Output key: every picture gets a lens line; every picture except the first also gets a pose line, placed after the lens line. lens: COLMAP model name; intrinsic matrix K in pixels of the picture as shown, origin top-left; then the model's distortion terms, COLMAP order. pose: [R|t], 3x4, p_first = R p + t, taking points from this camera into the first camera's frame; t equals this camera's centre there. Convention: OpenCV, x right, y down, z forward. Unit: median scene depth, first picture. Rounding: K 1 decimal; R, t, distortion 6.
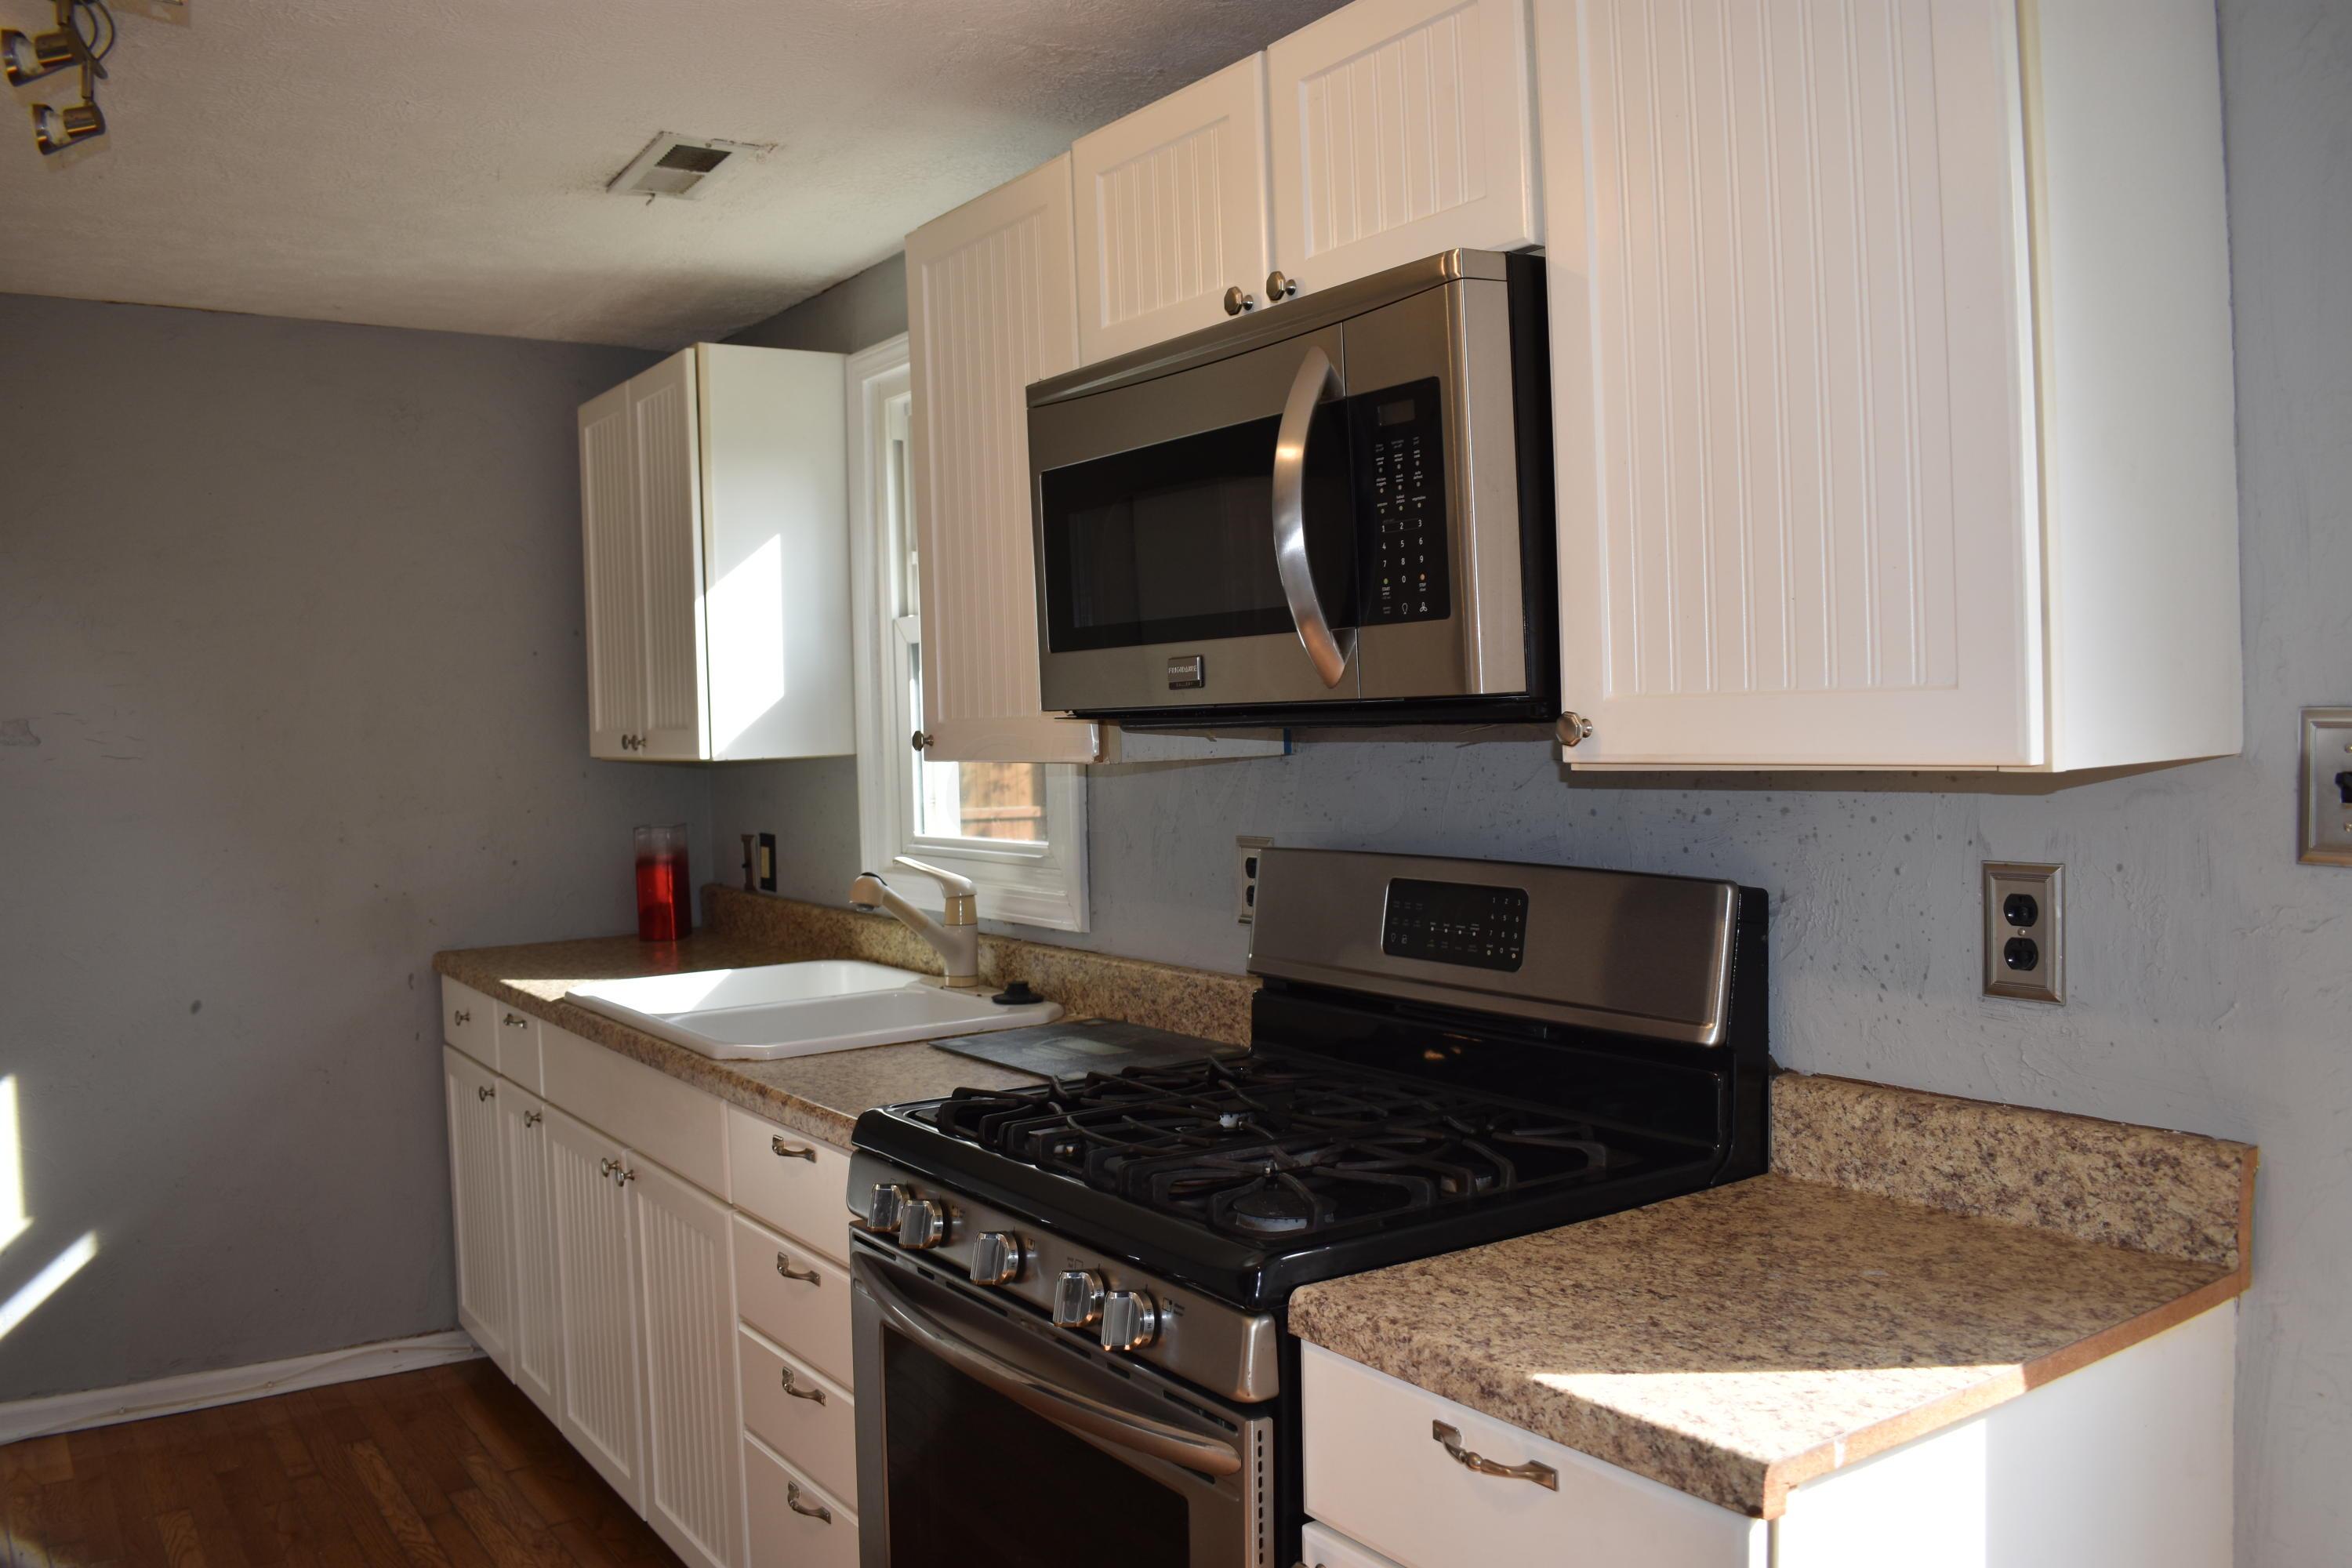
lens RADIAL K [[1853.4, 0, 1179.0], [0, 1853.4, 780.3], [0, 0, 1]] dist [-0.100784, 0.021962]
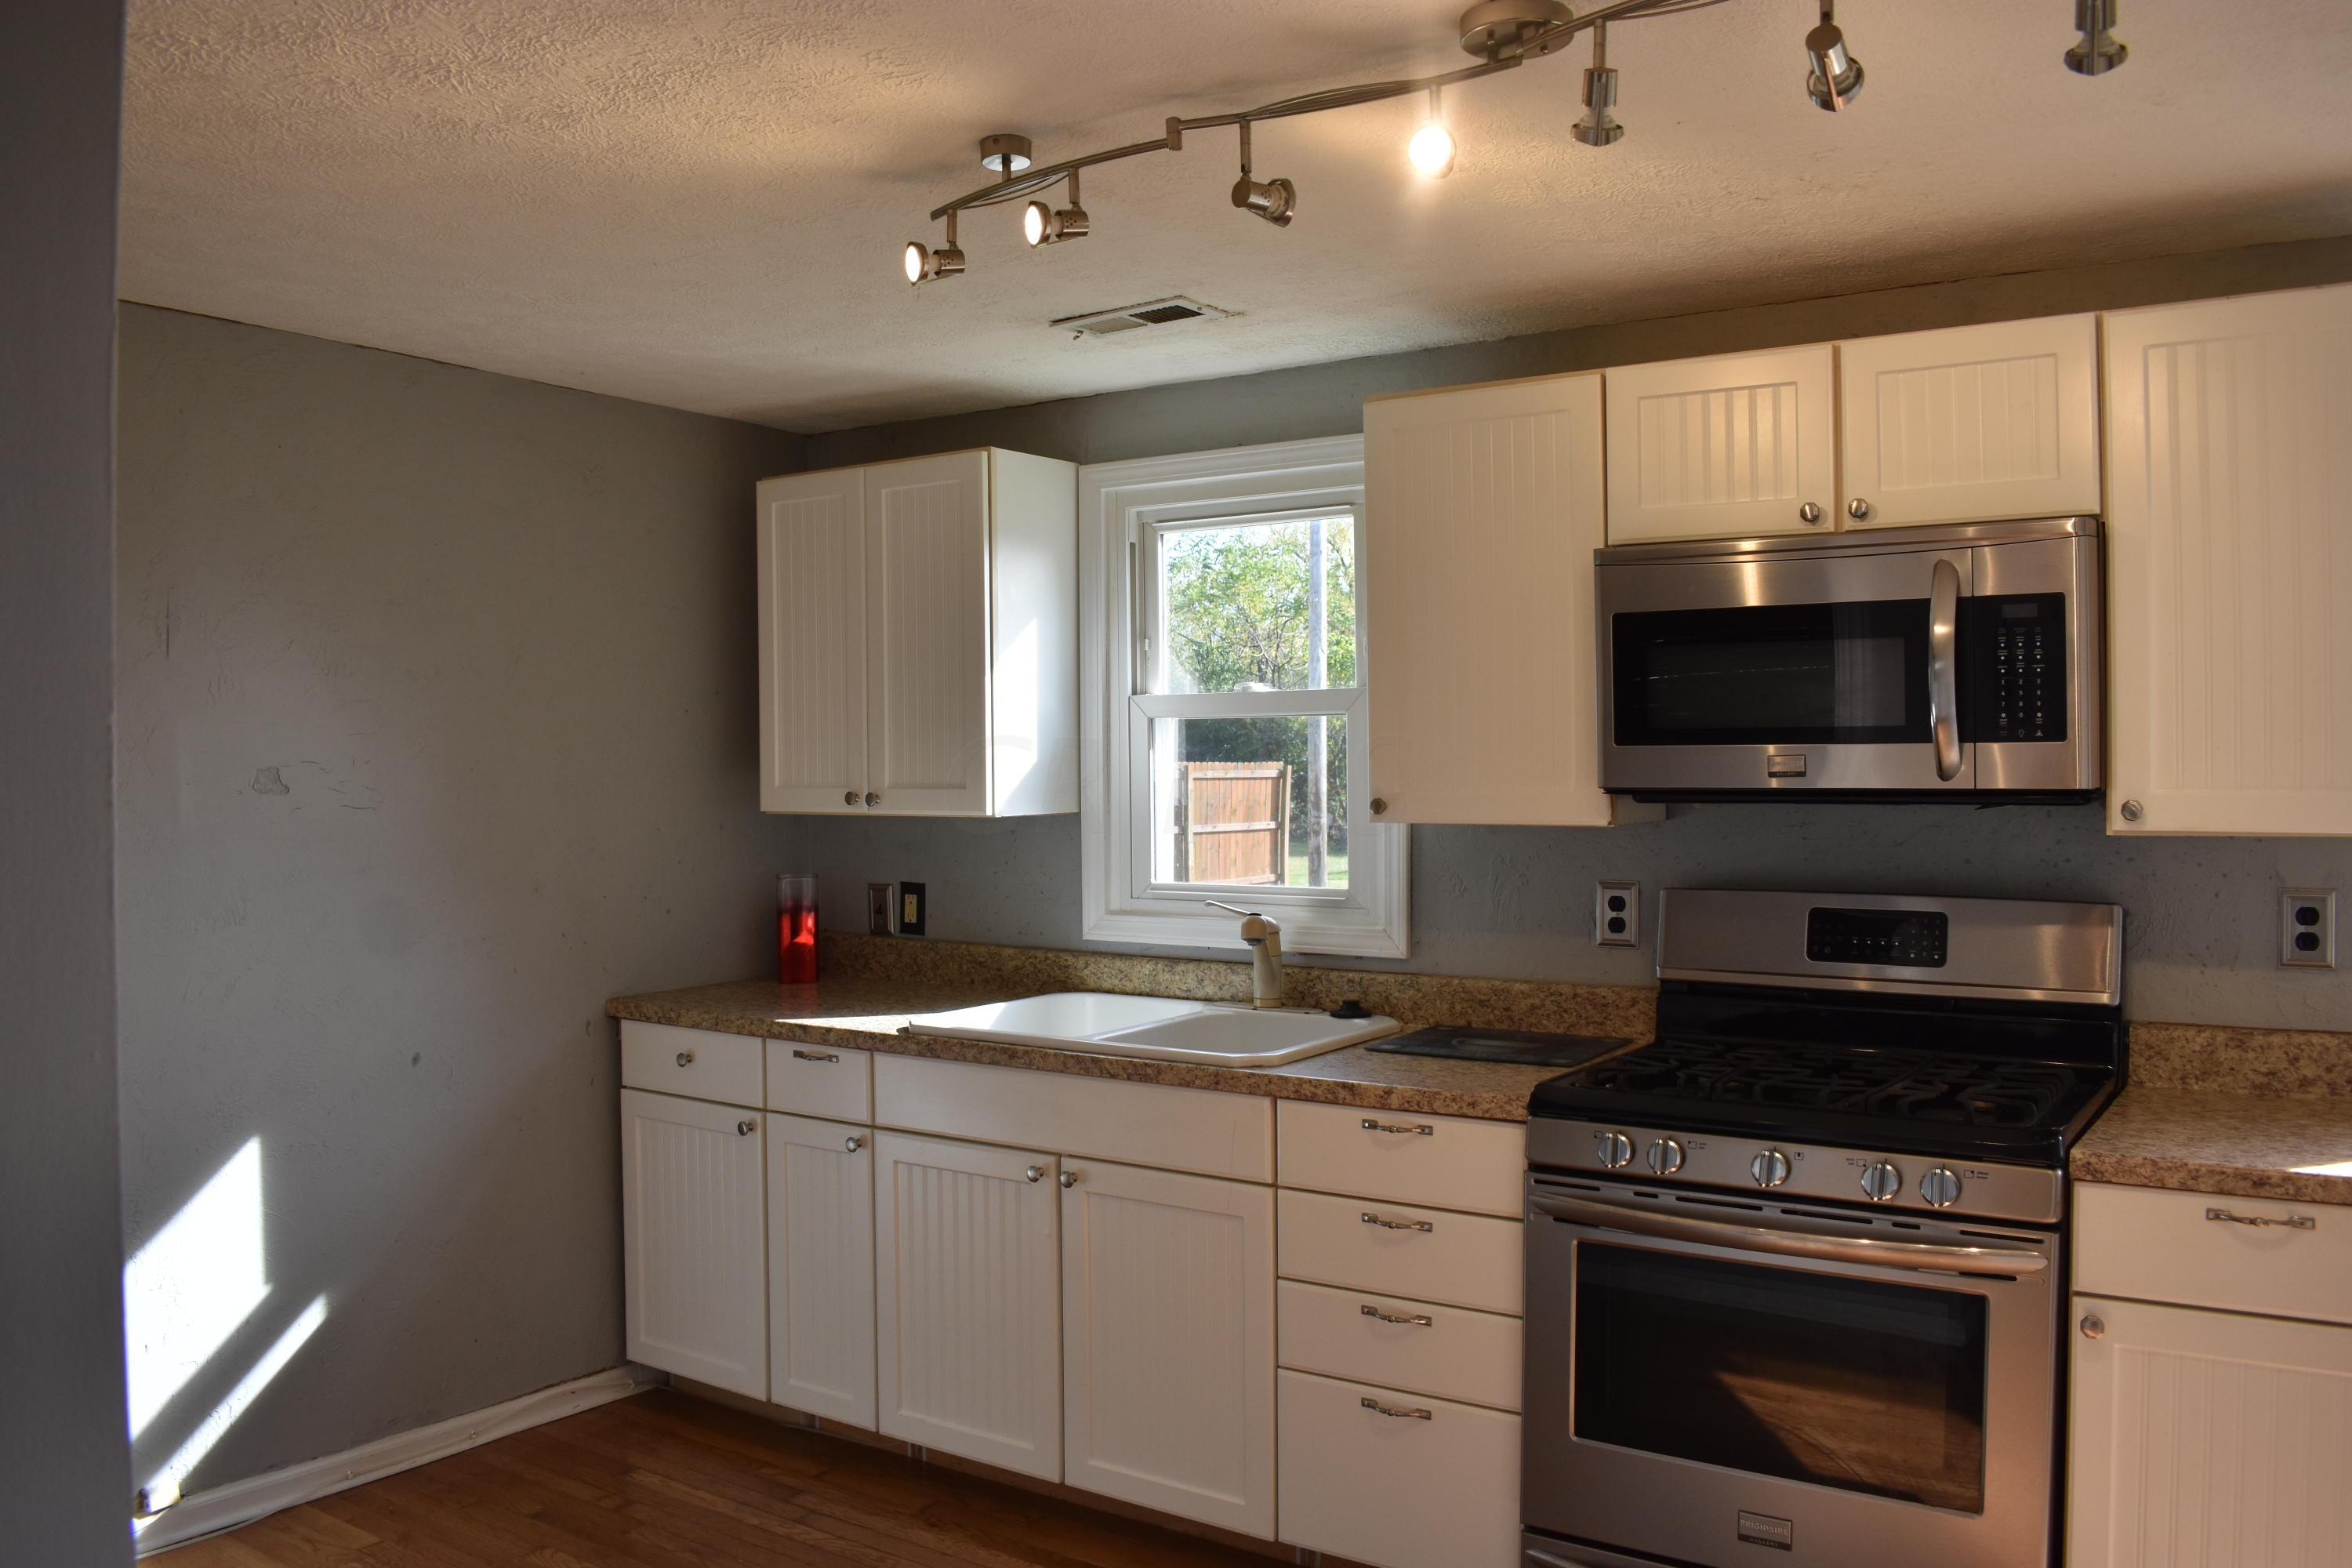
lens RADIAL K [[1853.4, 0, 1166.3], [0, 1853.4, 781.7], [0, 0, 1]] dist [-0.100784, 0.021962]
pose [[0.932554, 0.015029, 0.360718, -0.924234], [-0.005595, 0.999615, -0.027183, -0.003719], [-0.360988, 0.023331, 0.932279, -0.156927]]
